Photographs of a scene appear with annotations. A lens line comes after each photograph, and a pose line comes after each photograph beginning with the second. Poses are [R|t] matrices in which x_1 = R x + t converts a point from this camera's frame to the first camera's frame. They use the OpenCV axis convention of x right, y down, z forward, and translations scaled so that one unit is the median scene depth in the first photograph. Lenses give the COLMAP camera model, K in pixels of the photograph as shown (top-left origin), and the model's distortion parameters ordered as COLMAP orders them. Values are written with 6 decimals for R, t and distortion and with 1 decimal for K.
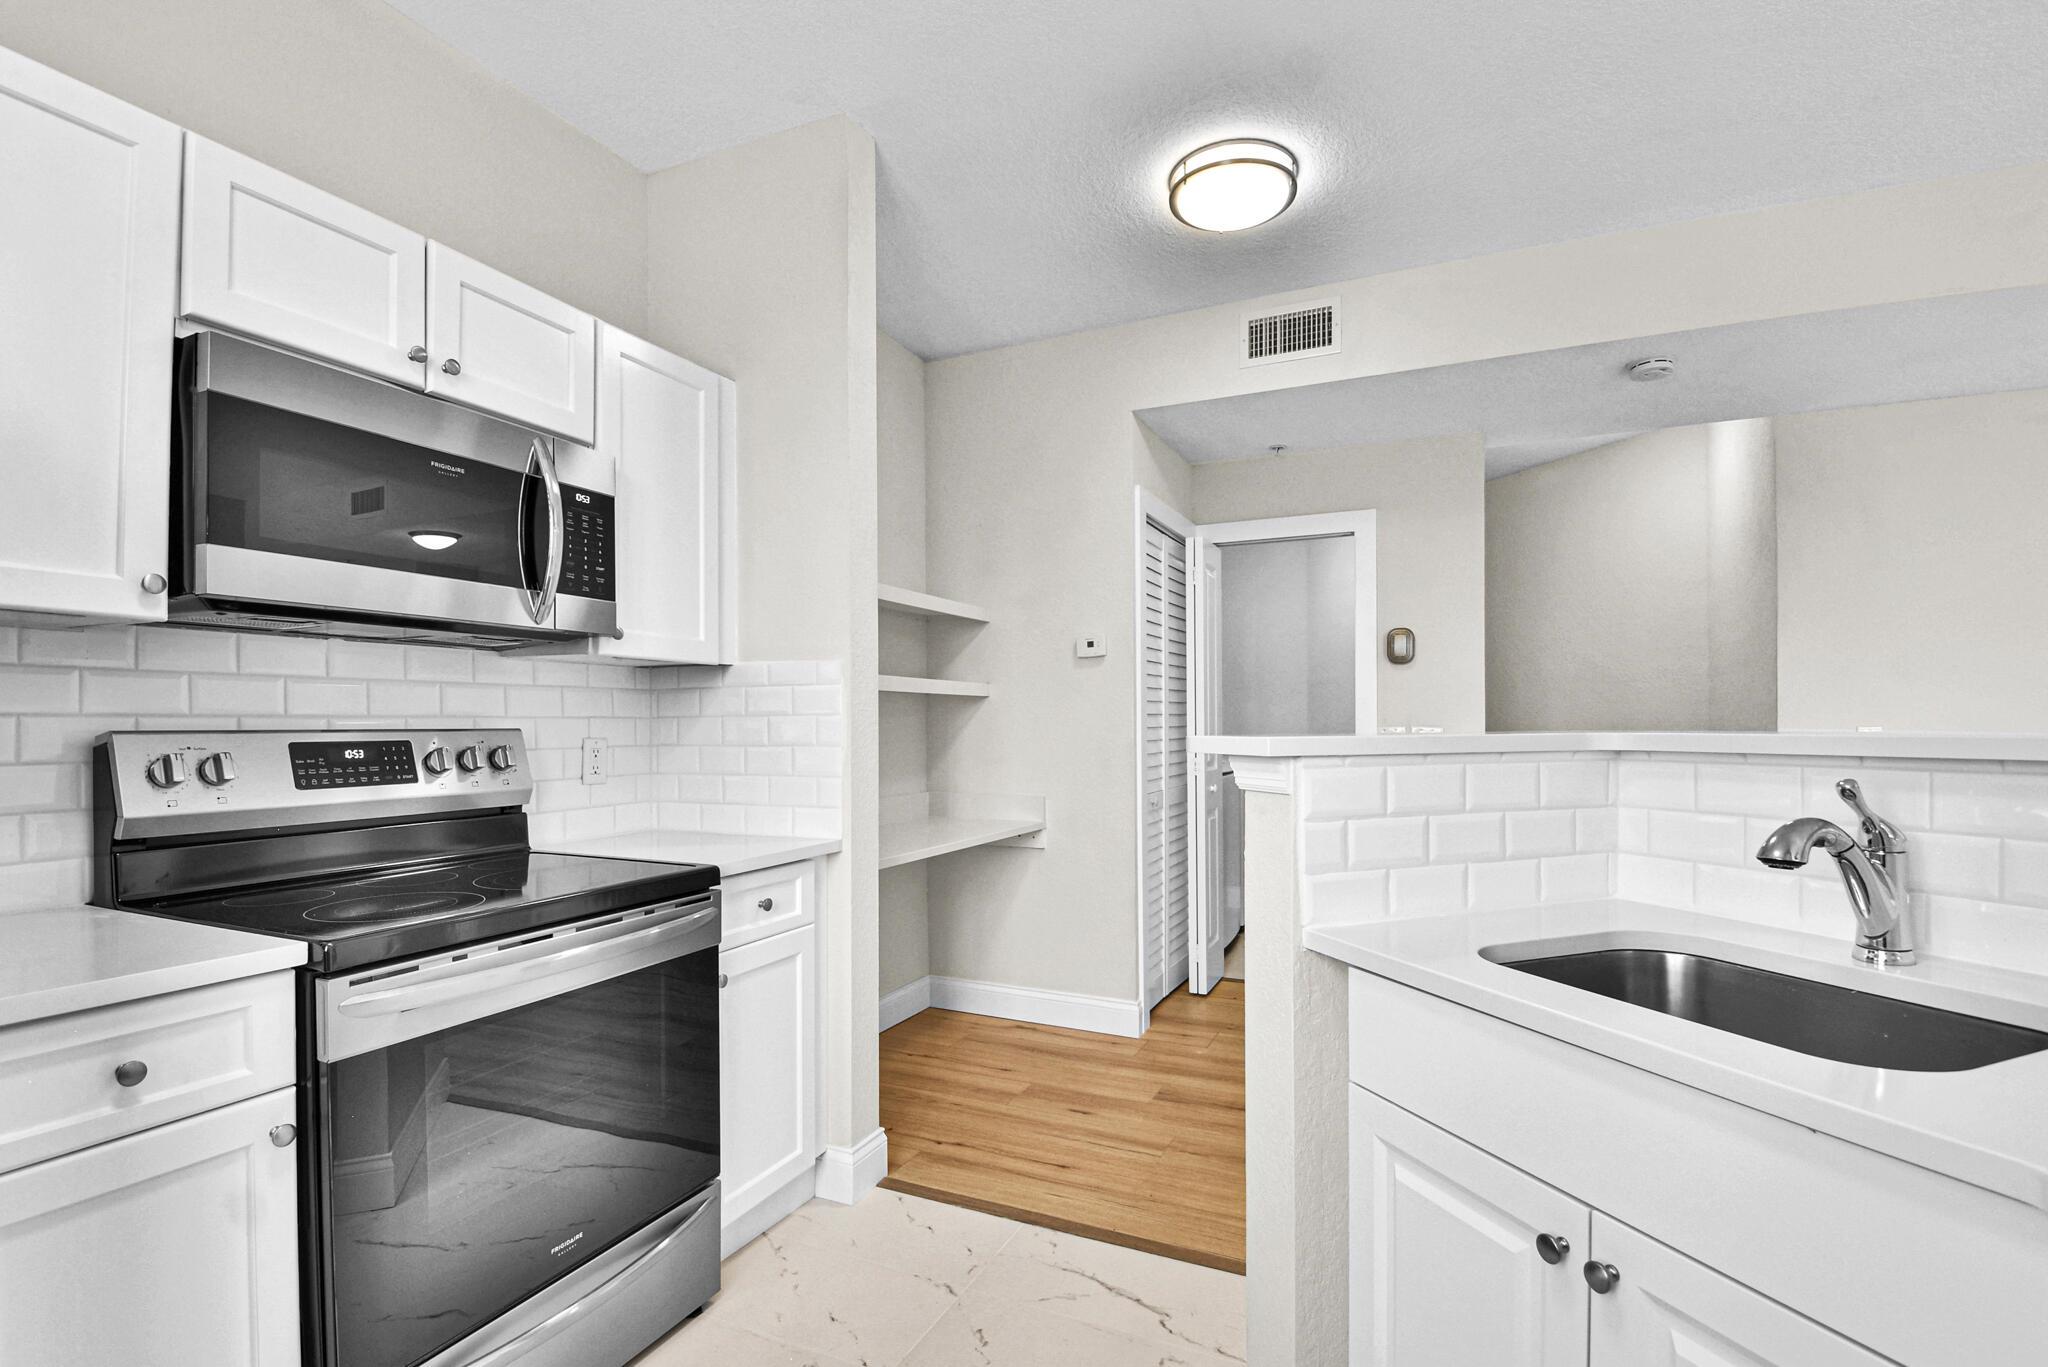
lens RADIAL K [[945.2, 0, 1030.0], [0, 945.2, 732.1], [0, 0, 1]] dist [0.015923, -0.025235]
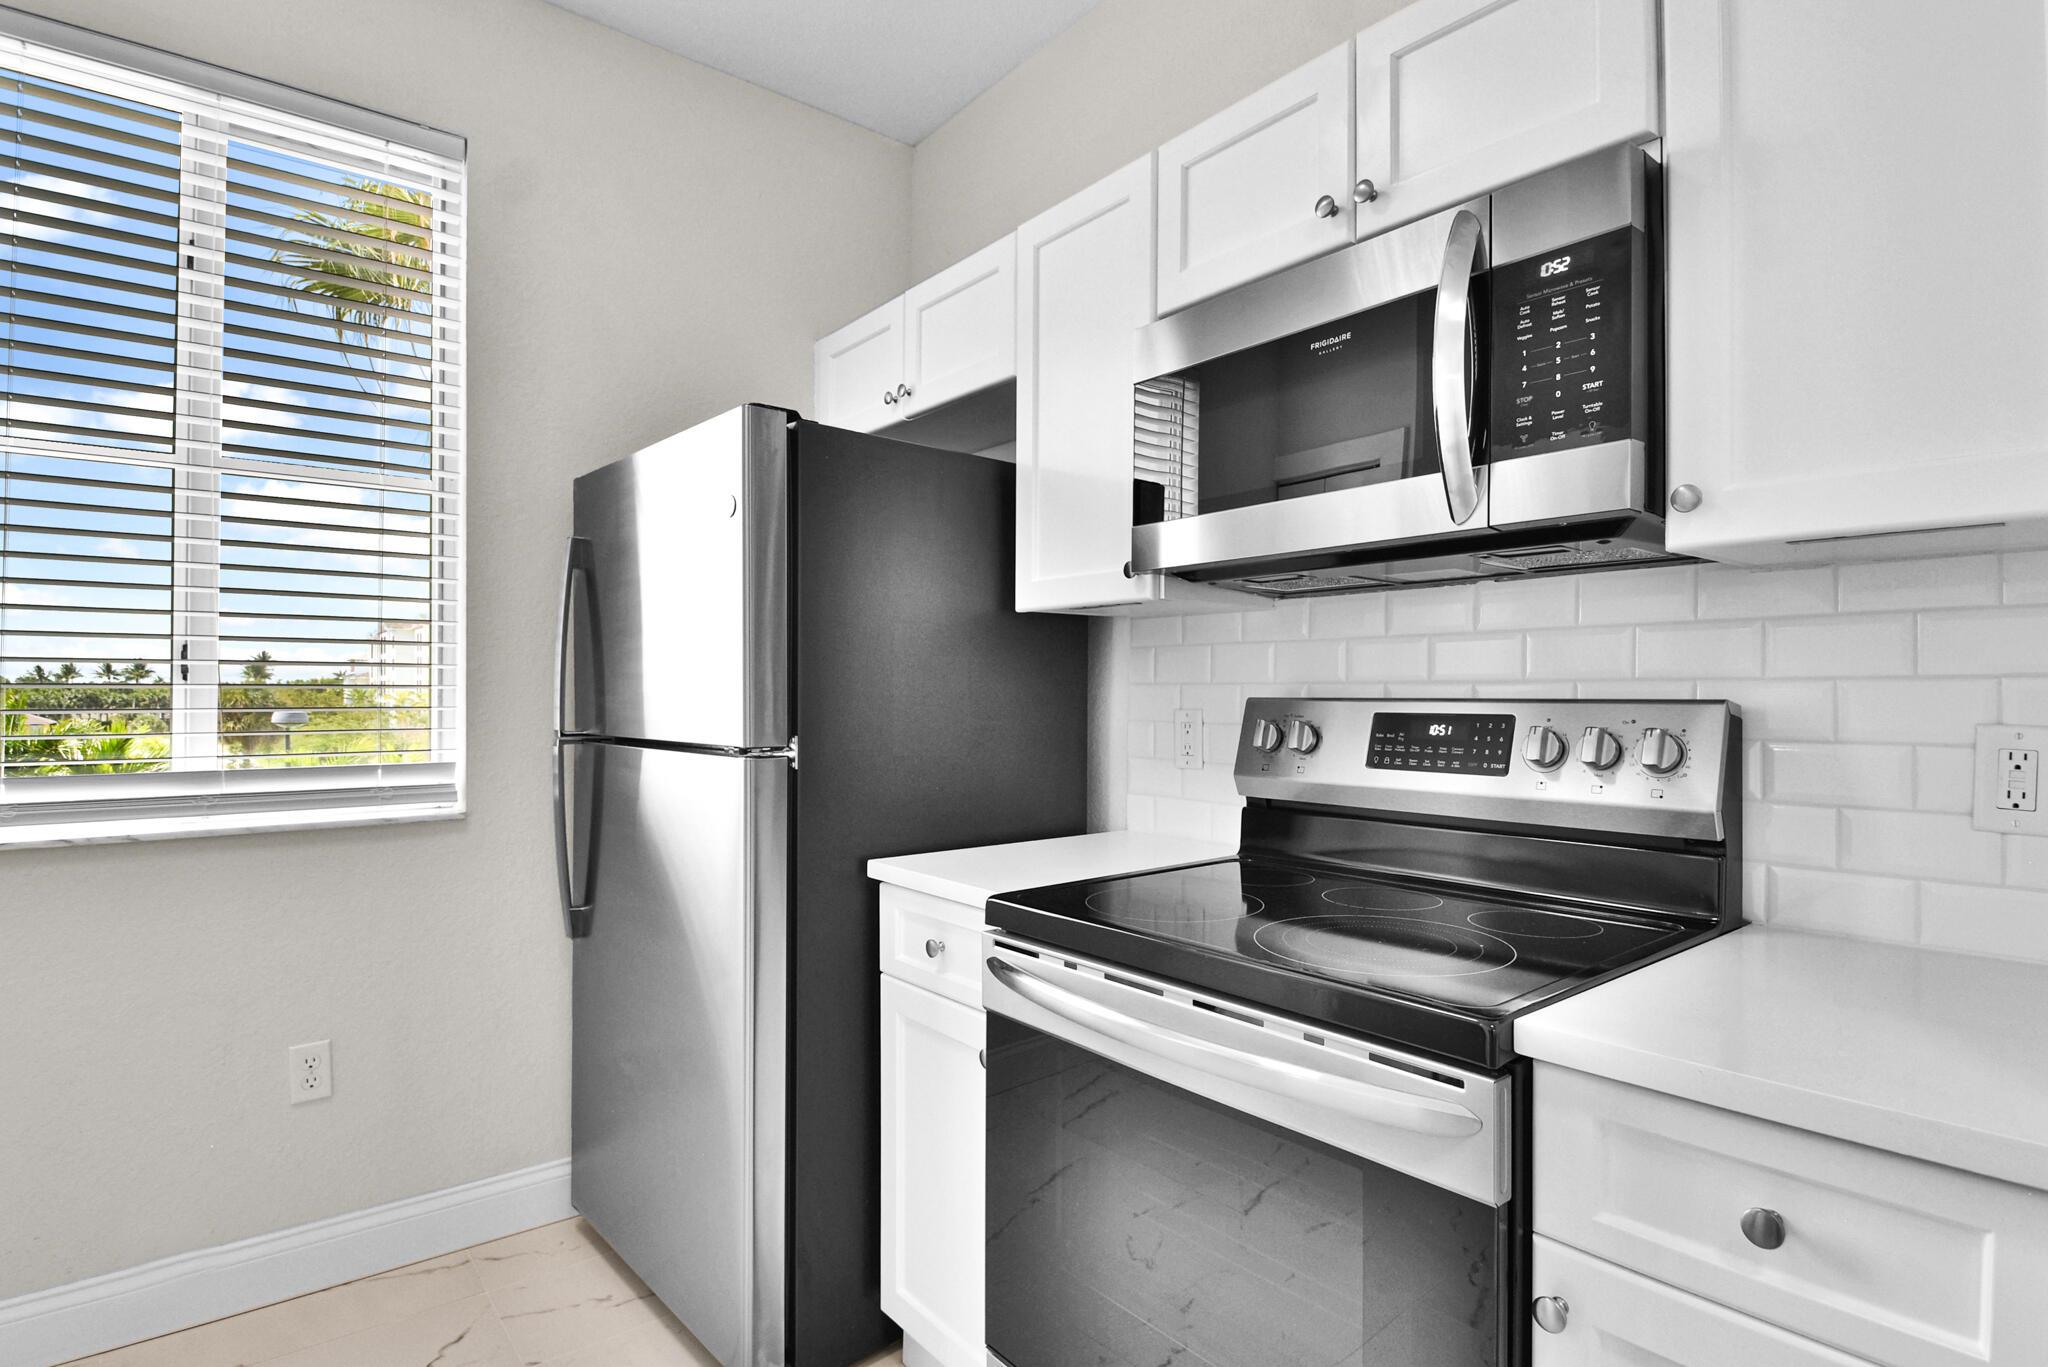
lens RADIAL K [[1044.0, 0, 1024.0], [0, 1044.0, 683.5], [0, 0, 1]] dist [0.012486, -0.000189]
pose [[-0.445281, -0.007303, -0.895361, 0.199648], [-0.008442, 0.999957, -0.003958, -0.008408], [0.895351, 0.005796, -0.445323, 1.065669]]
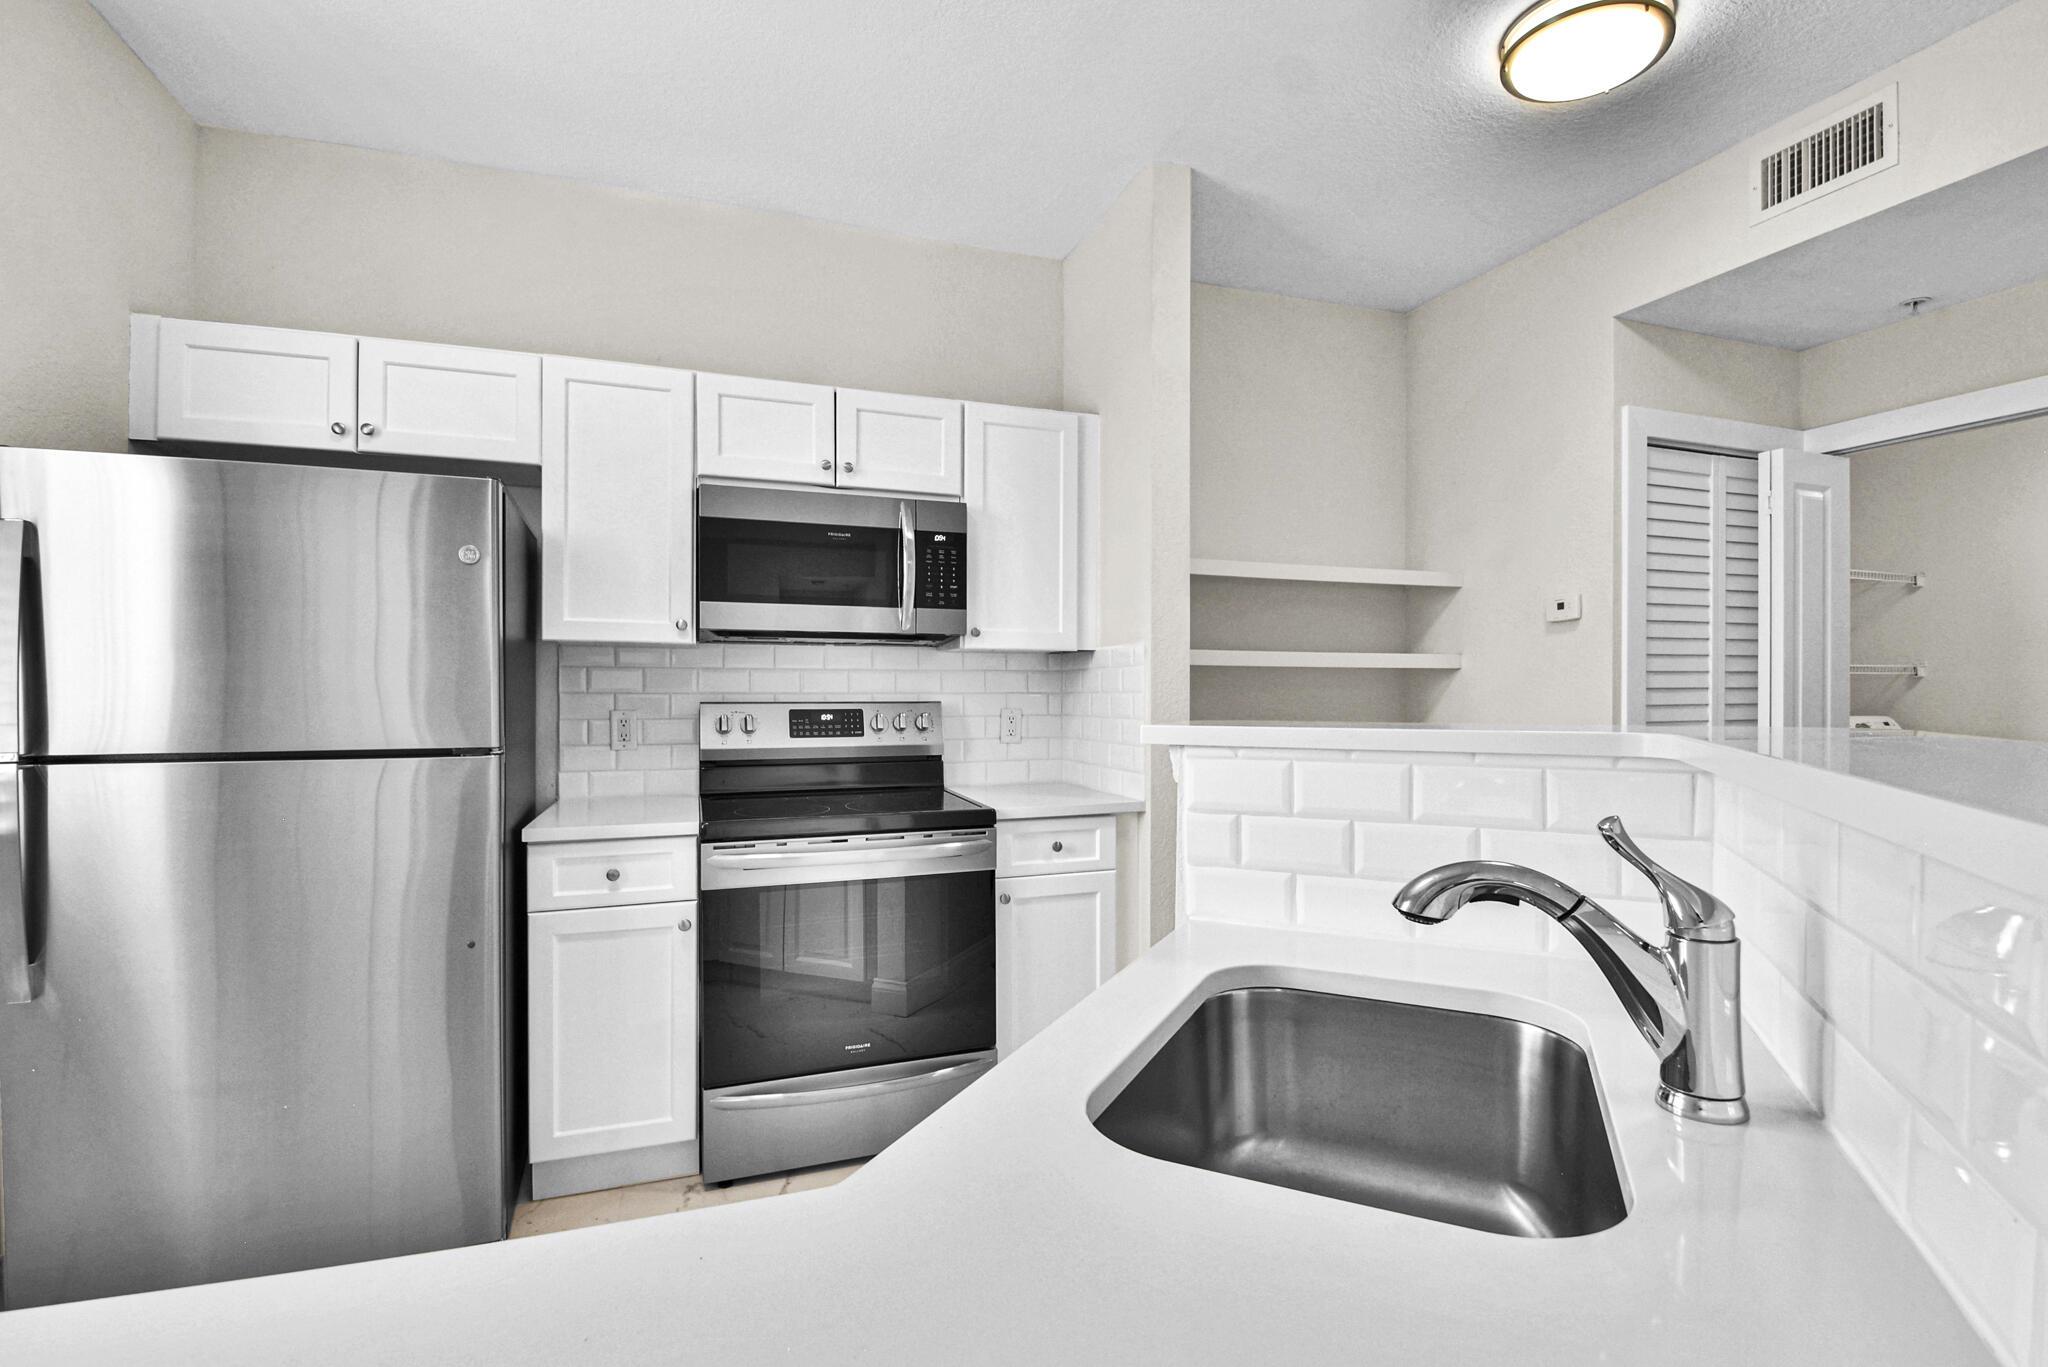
lens RADIAL K [[930.6, 0, 1033.2], [0, 930.6, 715.9], [0, 0, 1]] dist [0.007488, -0.018720]
pose [[0.694938, 0.024667, -0.718647, 0.657857], [-0.009235, 0.999635, 0.025381, -0.022041], [0.719010, -0.011001, 0.694912, 0.152956]]
